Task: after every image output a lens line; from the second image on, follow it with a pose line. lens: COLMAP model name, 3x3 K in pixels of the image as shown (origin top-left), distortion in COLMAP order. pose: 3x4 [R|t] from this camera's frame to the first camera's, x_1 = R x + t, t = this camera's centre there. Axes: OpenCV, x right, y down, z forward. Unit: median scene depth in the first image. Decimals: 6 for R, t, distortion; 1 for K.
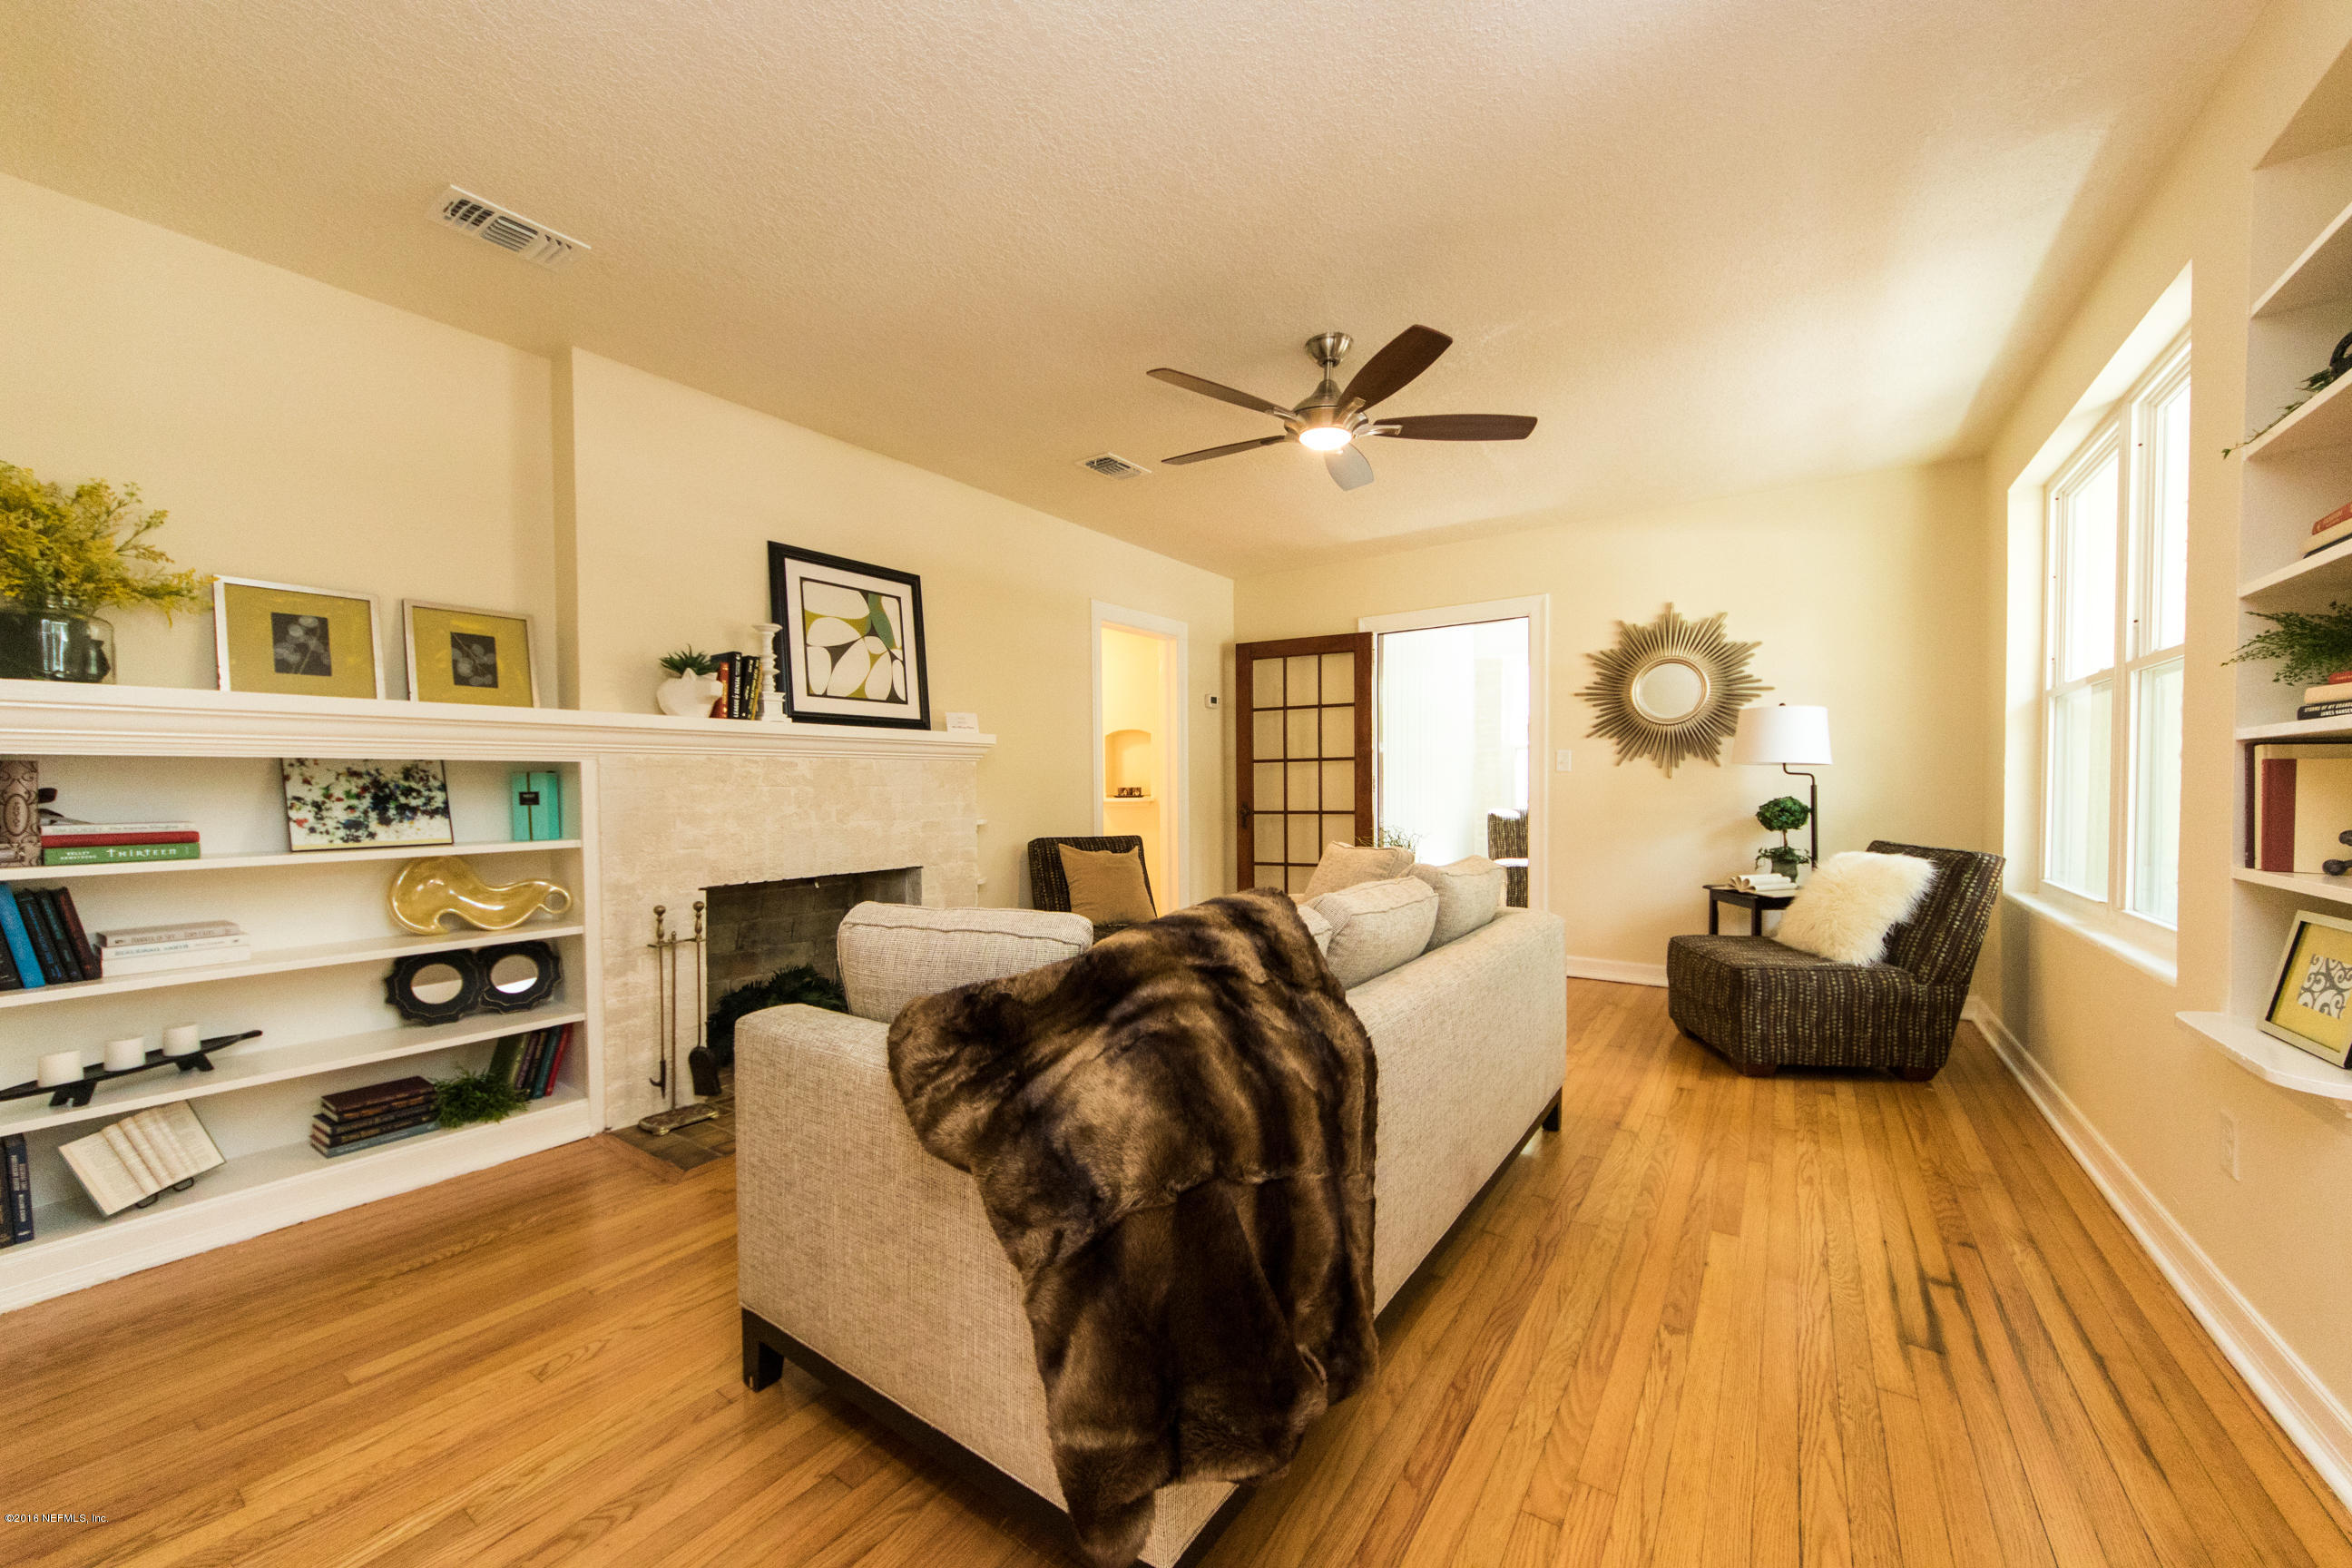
lens RADIAL K [[899.5, 0, 1177.3], [0, 899.5, 799.8], [0, 0, 1]] dist [0.000041, 0.000045]
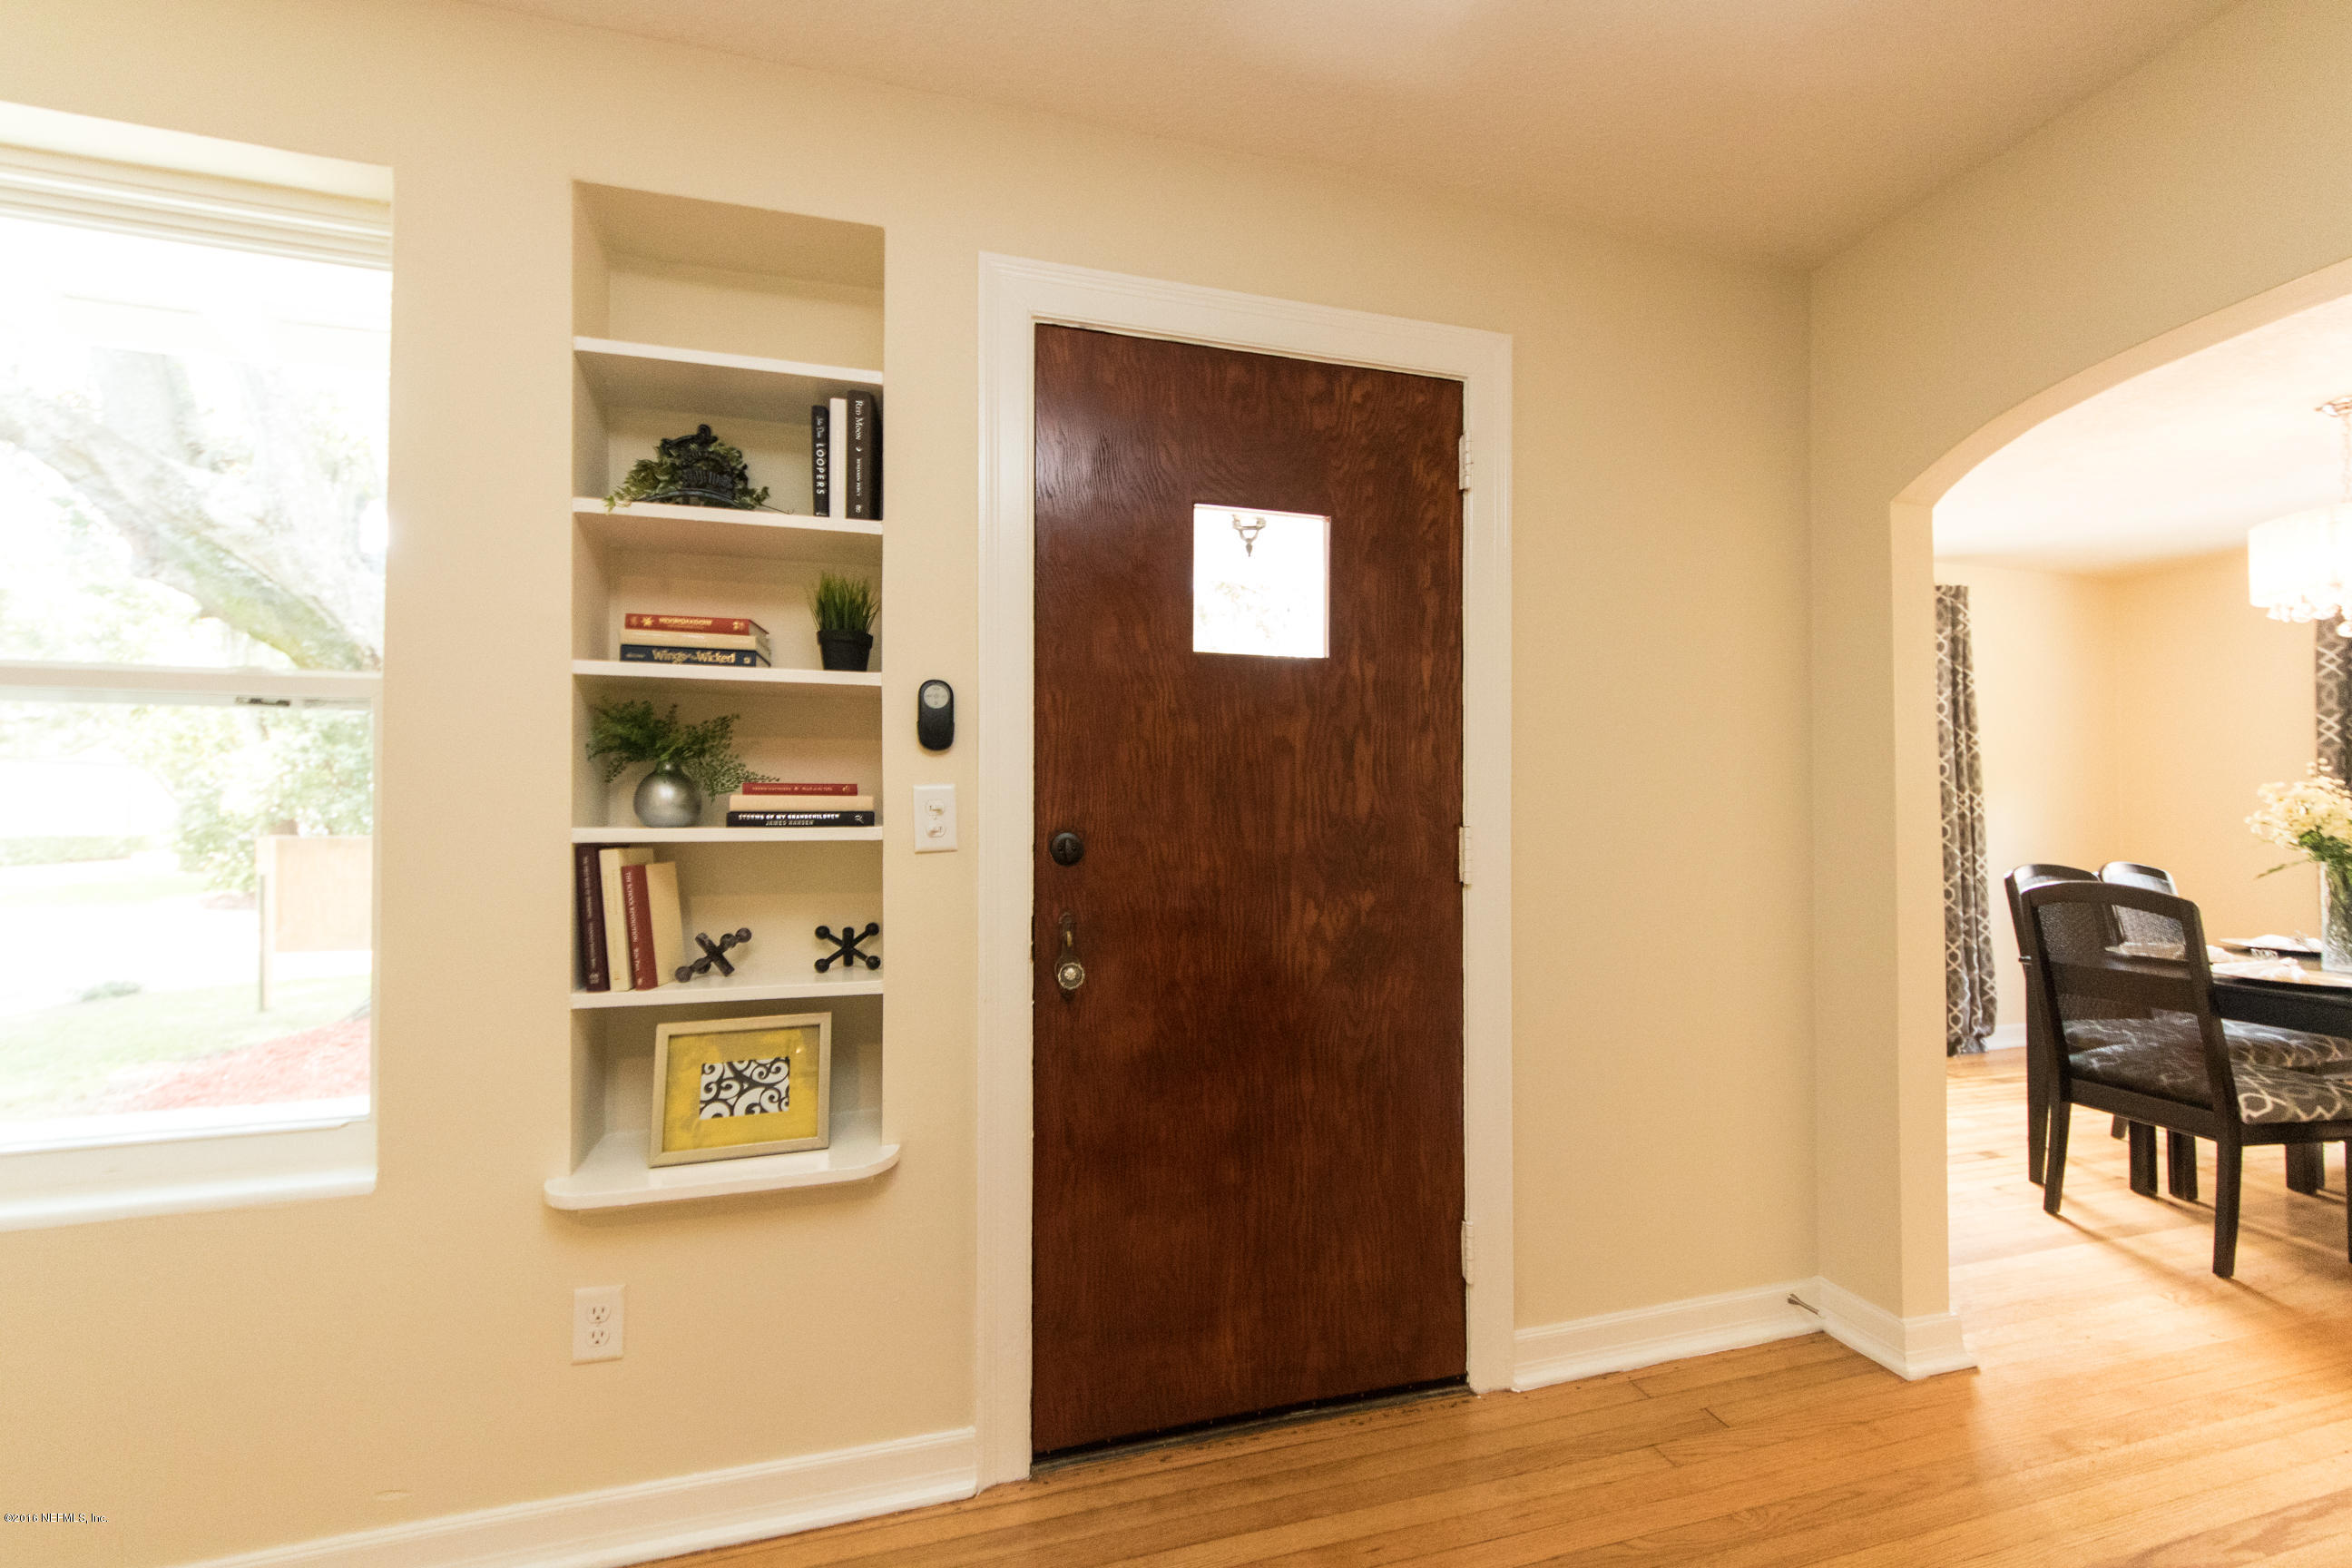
lens RADIAL K [[882.1, 0, 1168.5], [0, 882.1, 806.7], [0, 0, 1]] dist [-0.000062, -0.000374]
pose [[-0.758752, 0.013873, 0.651231, 0.121917], [0.017435, 0.999848, -0.000985, -0.052474], [-0.651146, 0.010607, -0.758879, 0.720212]]
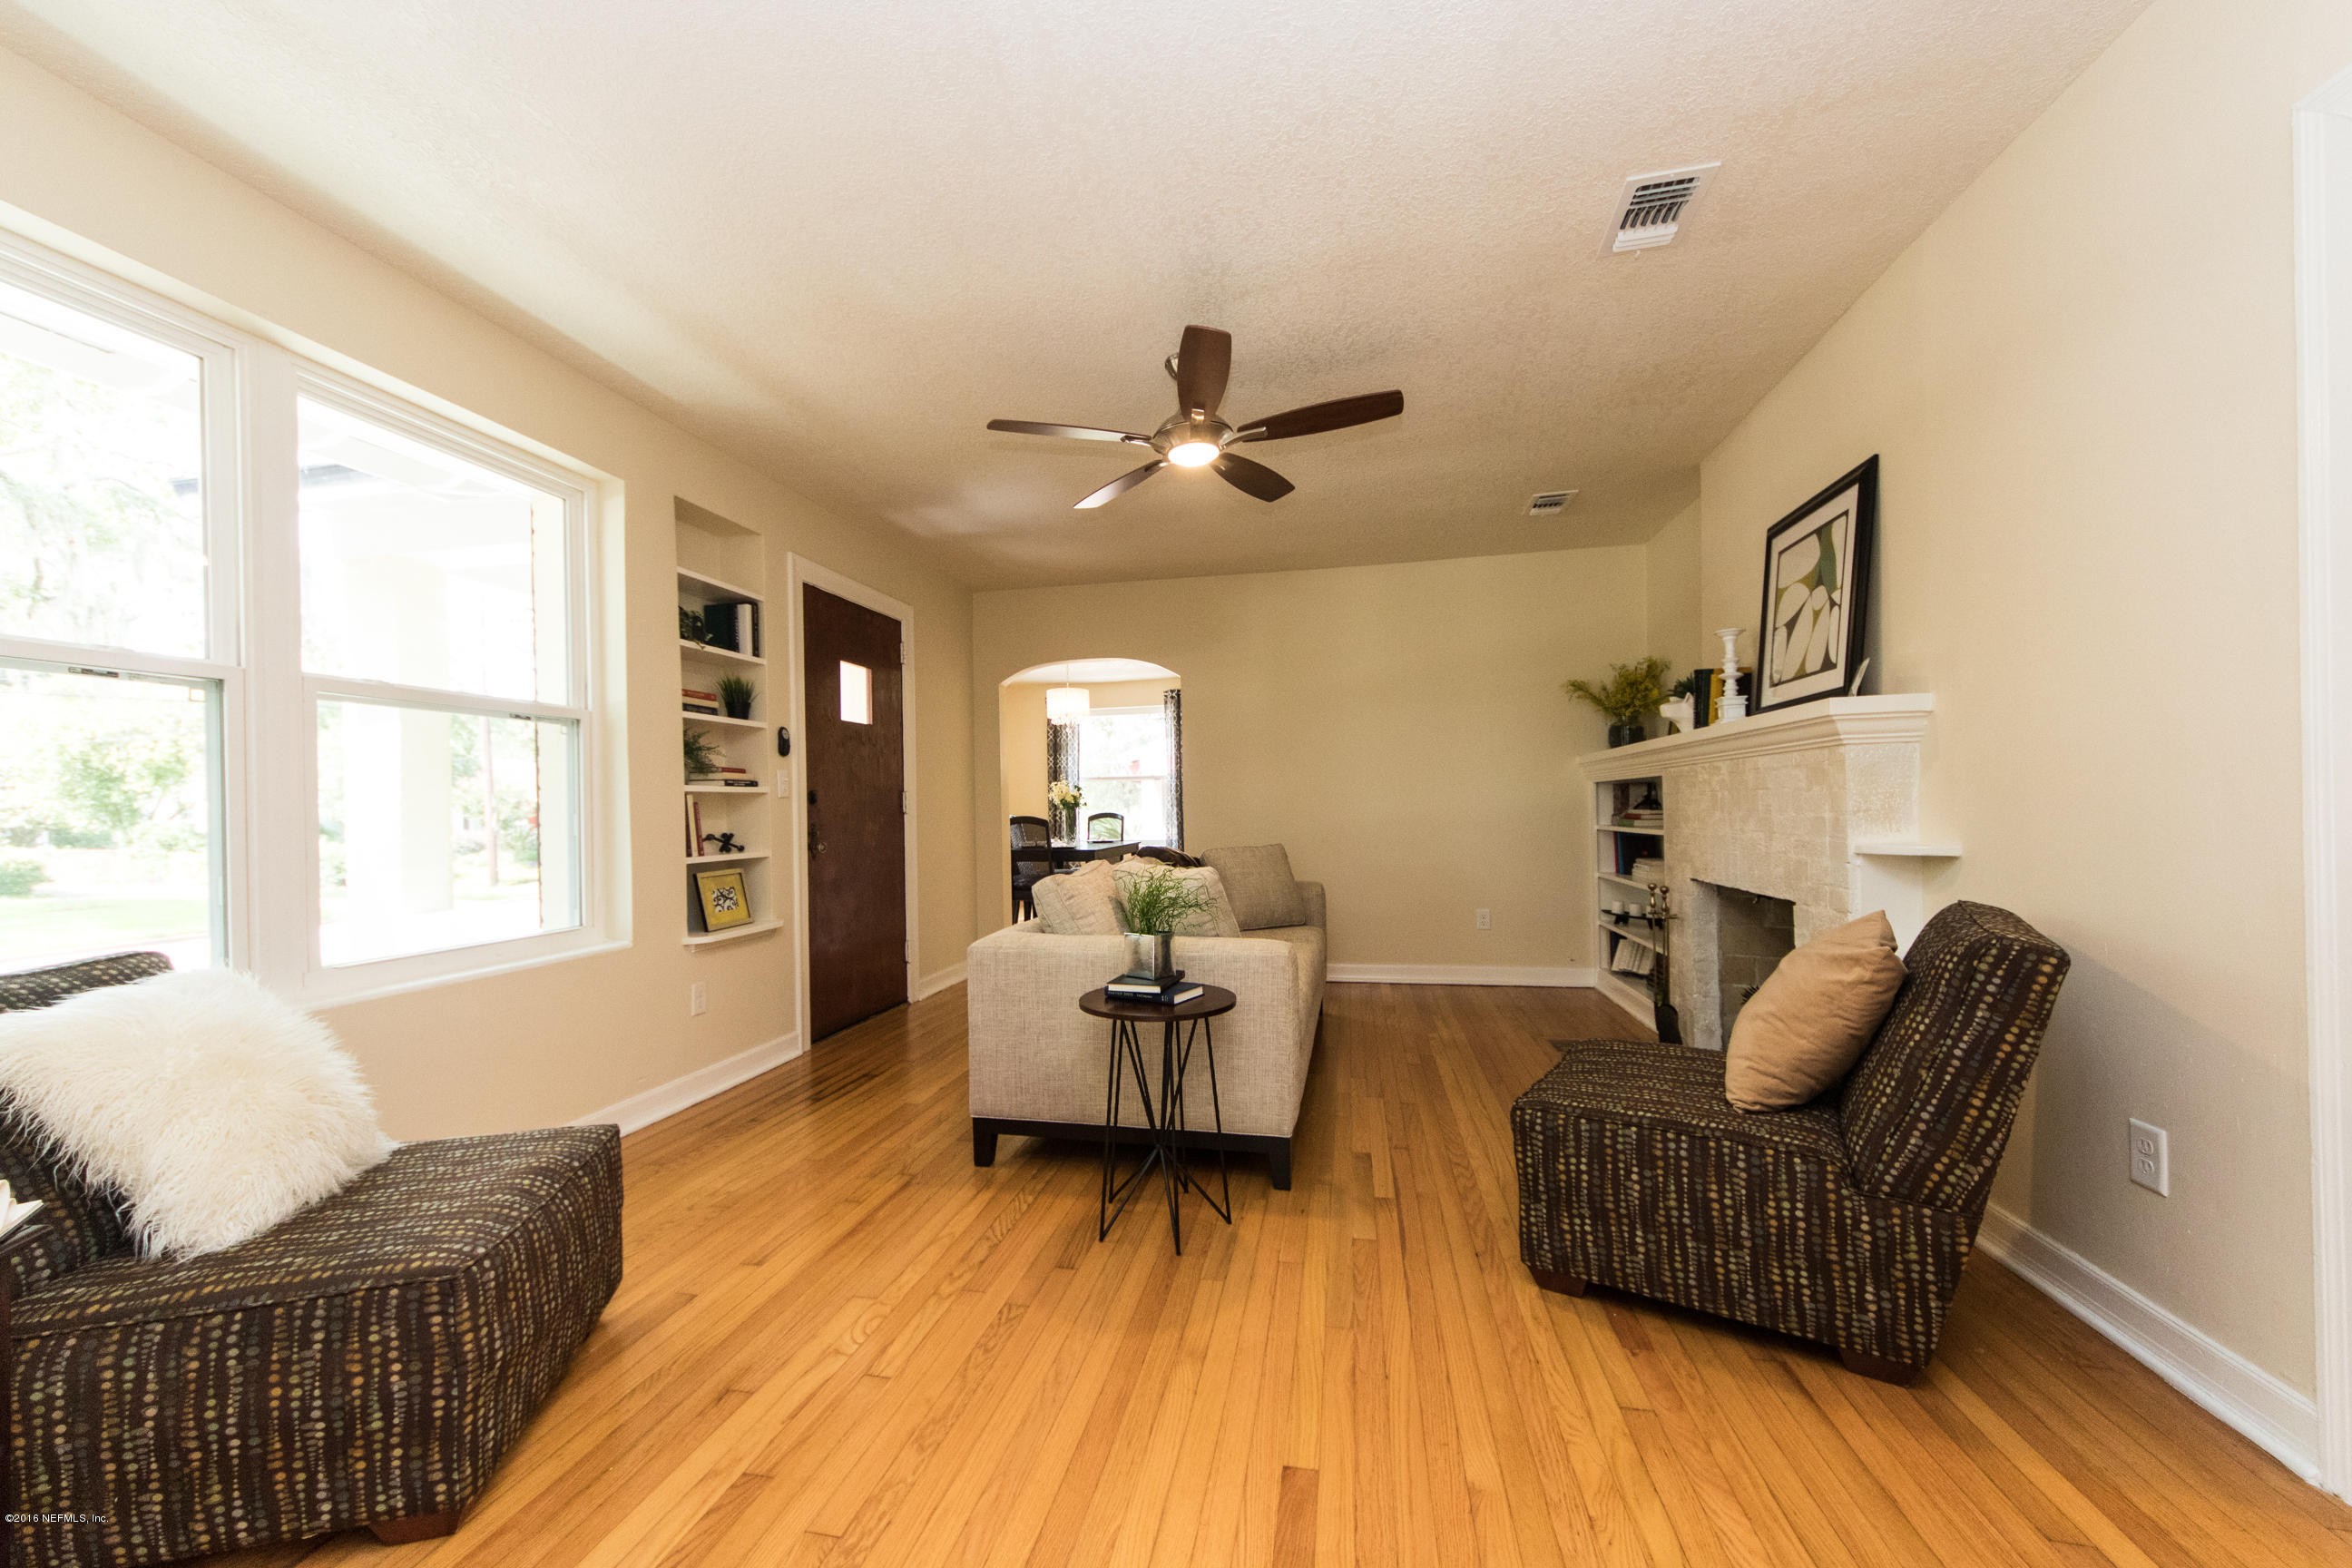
lens RADIAL K [[882.1, 0, 1168.5], [0, 882.1, 806.7], [0, 0, 1]] dist [-0.000062, -0.000374]
pose [[-0.918425, 0.015897, -0.395276, 0.553294], [0.010216, 0.999812, 0.016473, -0.031555], [0.395464, 0.011091, -0.918415, 1.781638]]
